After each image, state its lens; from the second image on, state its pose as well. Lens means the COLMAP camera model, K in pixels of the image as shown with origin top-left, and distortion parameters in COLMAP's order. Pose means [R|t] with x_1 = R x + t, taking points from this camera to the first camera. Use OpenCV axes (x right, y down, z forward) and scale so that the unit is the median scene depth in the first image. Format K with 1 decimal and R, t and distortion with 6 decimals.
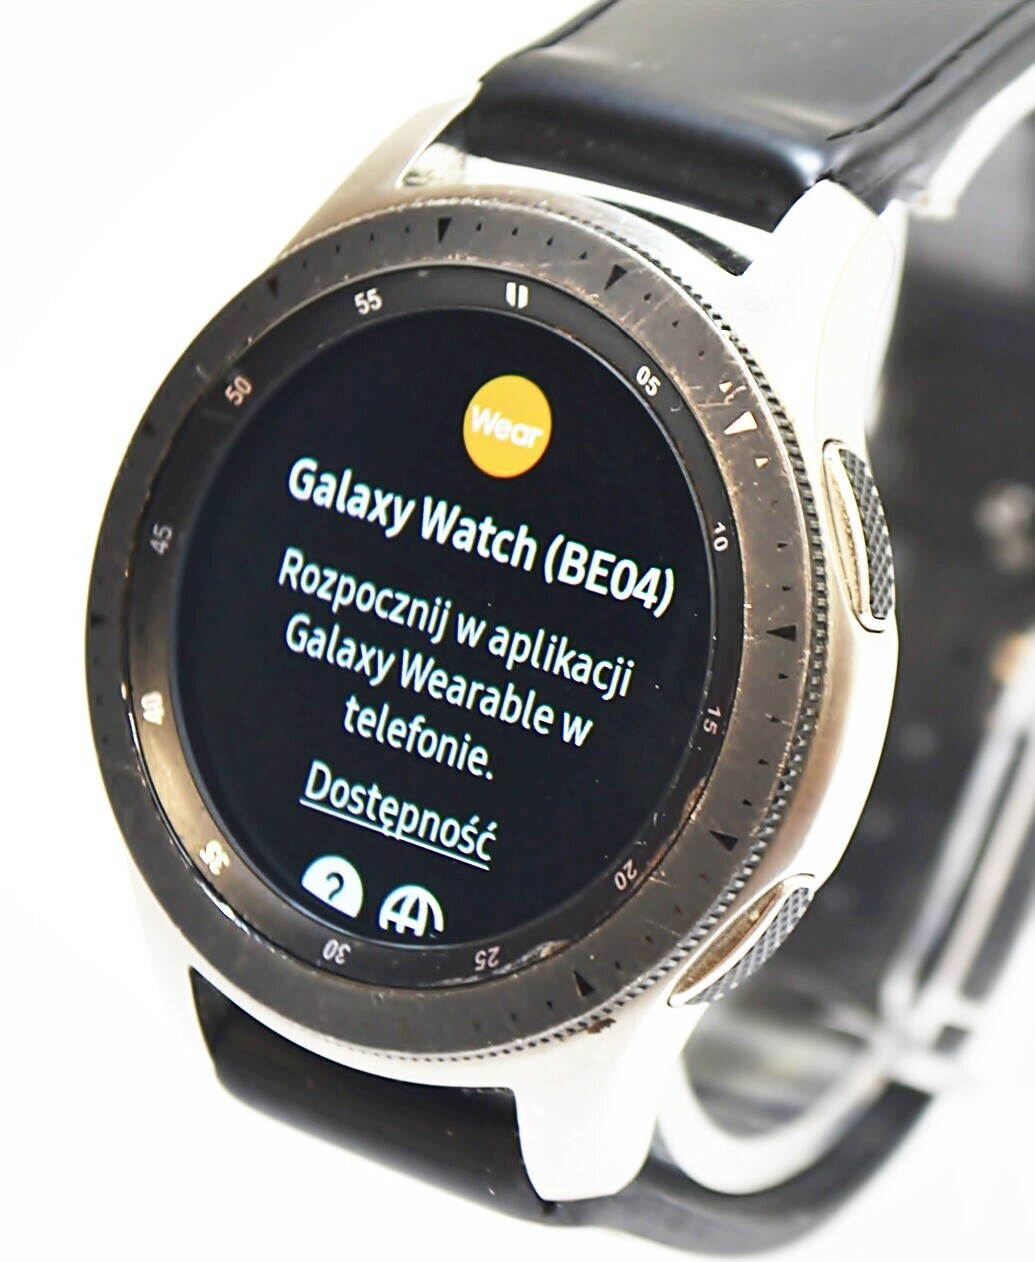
lens RADIAL K [[4810.1, 0, 517.9], [0, 4810.1, 638.6], [0, 0, 1]] dist [-0.213908, 0.000000]
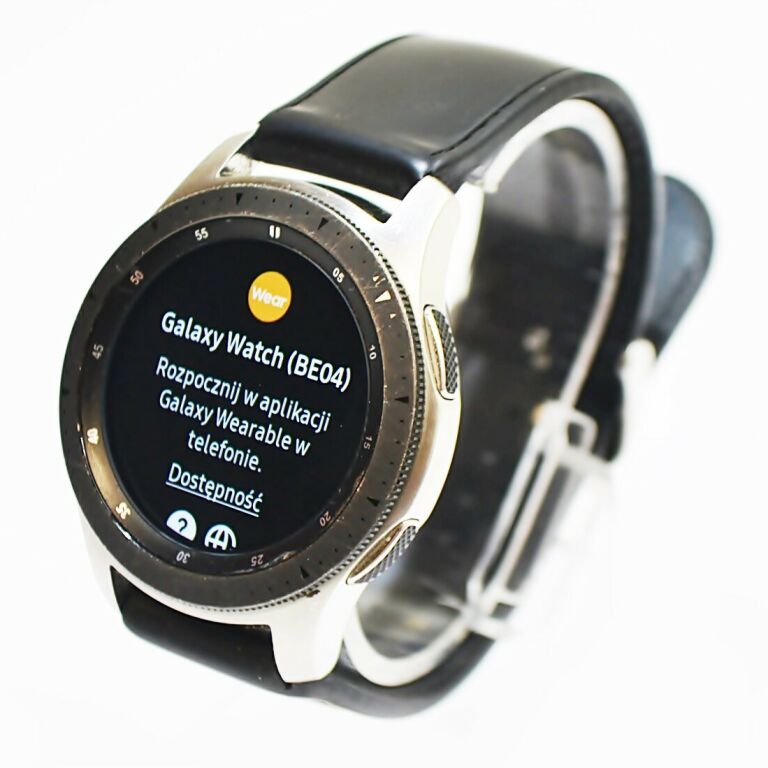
lens RADIAL K [[3091.2, 0, 383.4], [0, 3091.2, 383.4], [0, 0, 1]] dist [-0.318184, 0.000000]
pose [[0.999826, 0.007220, 0.017220, 0.023248], [-0.007030, 0.999914, -0.011099, 0.006118], [-0.017299, 0.010976, 0.999790, -0.292011]]
